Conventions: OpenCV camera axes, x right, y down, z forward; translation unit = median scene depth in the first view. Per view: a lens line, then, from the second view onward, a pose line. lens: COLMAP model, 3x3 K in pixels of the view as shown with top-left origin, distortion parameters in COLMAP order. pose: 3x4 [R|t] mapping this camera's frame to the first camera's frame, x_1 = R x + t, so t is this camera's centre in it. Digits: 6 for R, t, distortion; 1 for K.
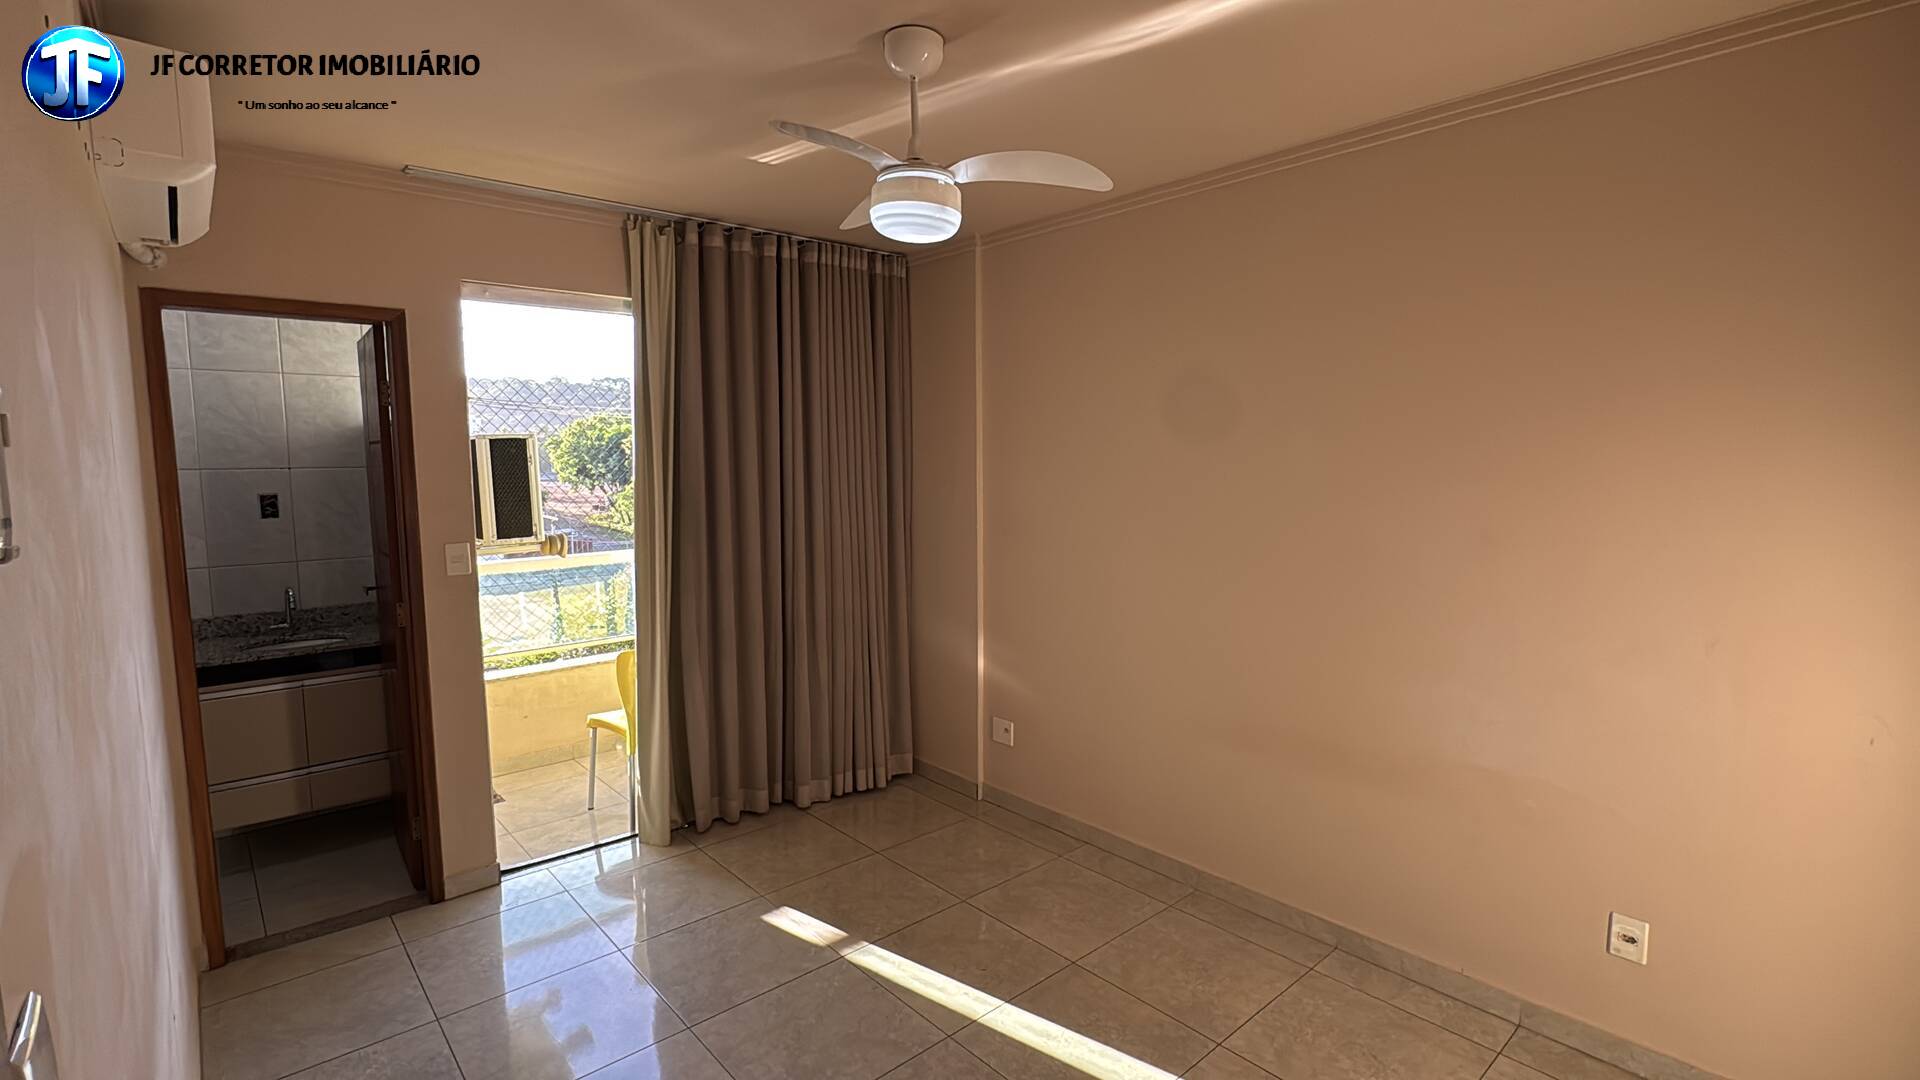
lens RADIAL K [[874.7, 0, 960.0], [0, 874.7, 540.0], [0, 0, 1]] dist [-0.003615, 0.000483]
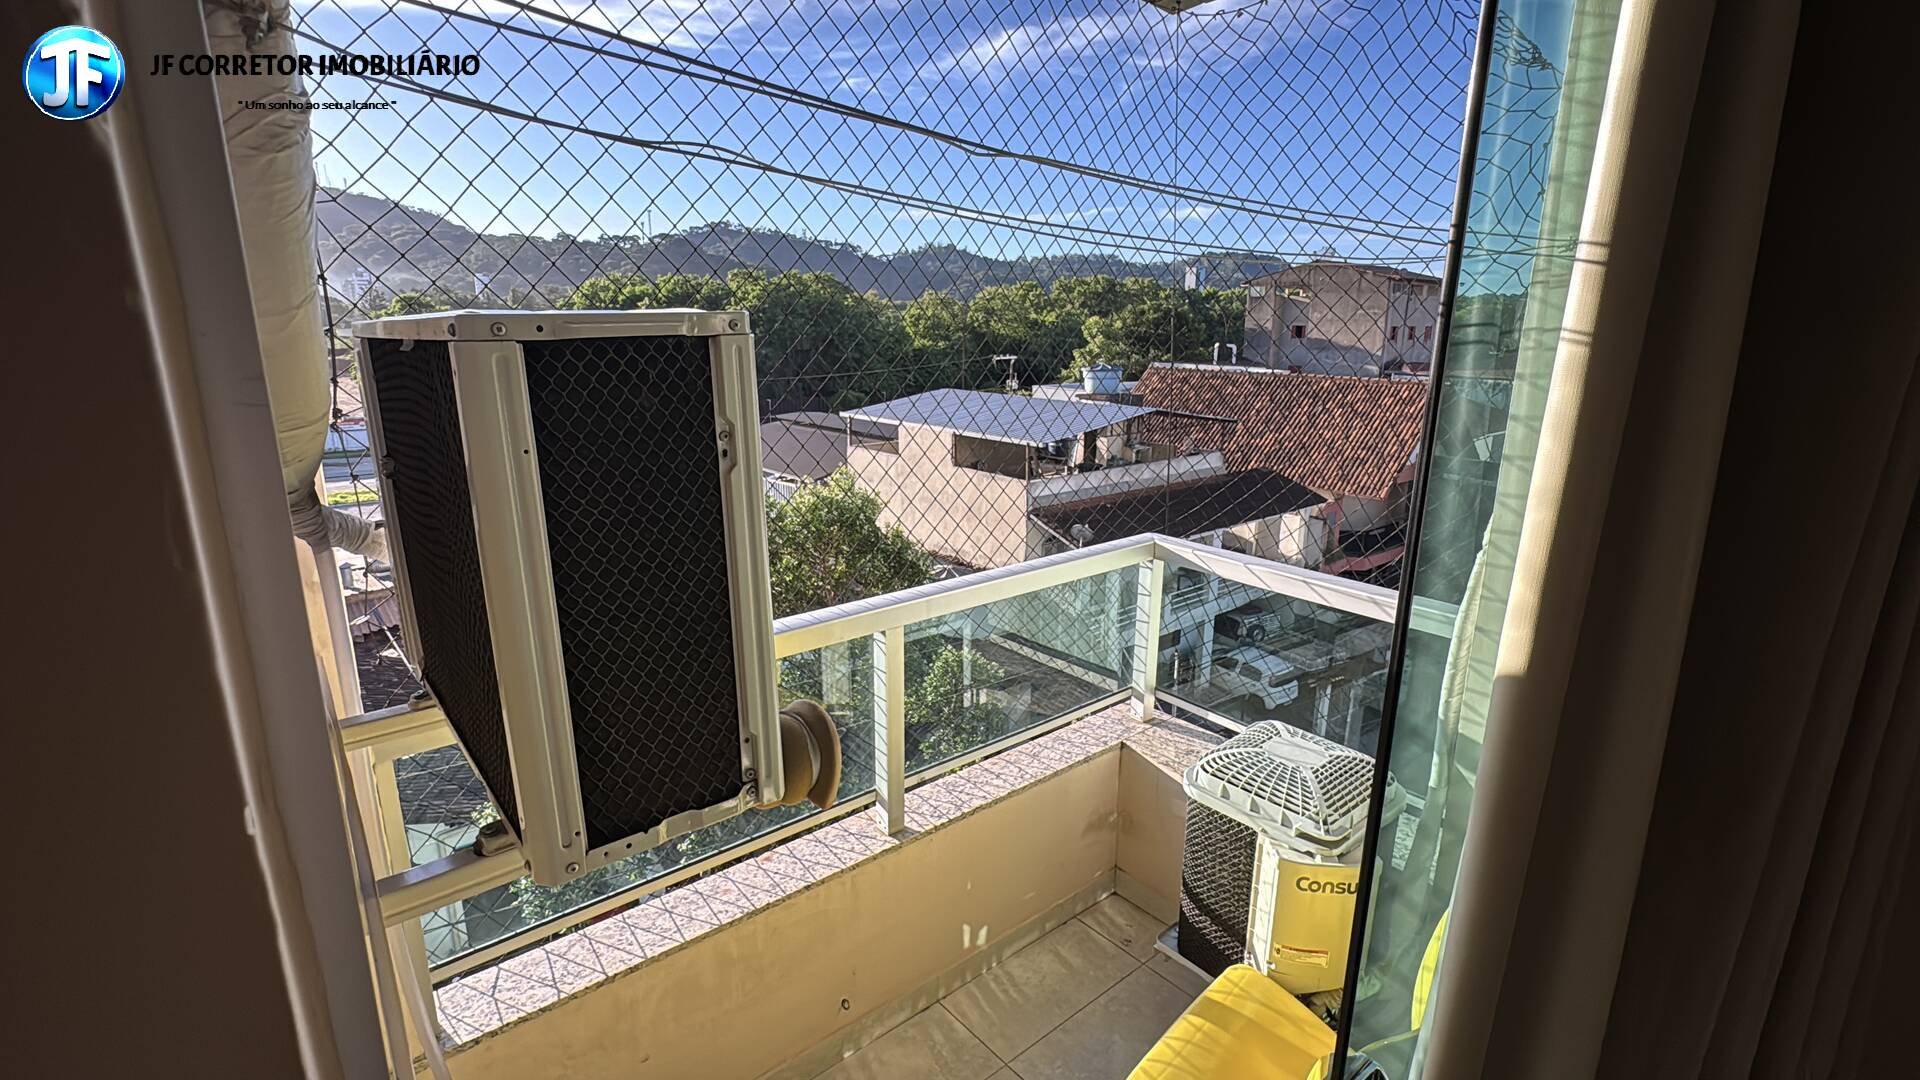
lens RADIAL K [[874.7, 0, 960.0], [0, 874.7, 540.0], [0, 0, 1]] dist [-0.003615, 0.000483]
pose [[0.999751, 0.016043, -0.015541, -0.477306], [-0.013593, 0.989103, 0.146598, -0.108567], [0.017724, -0.146350, 0.989074, 0.879007]]
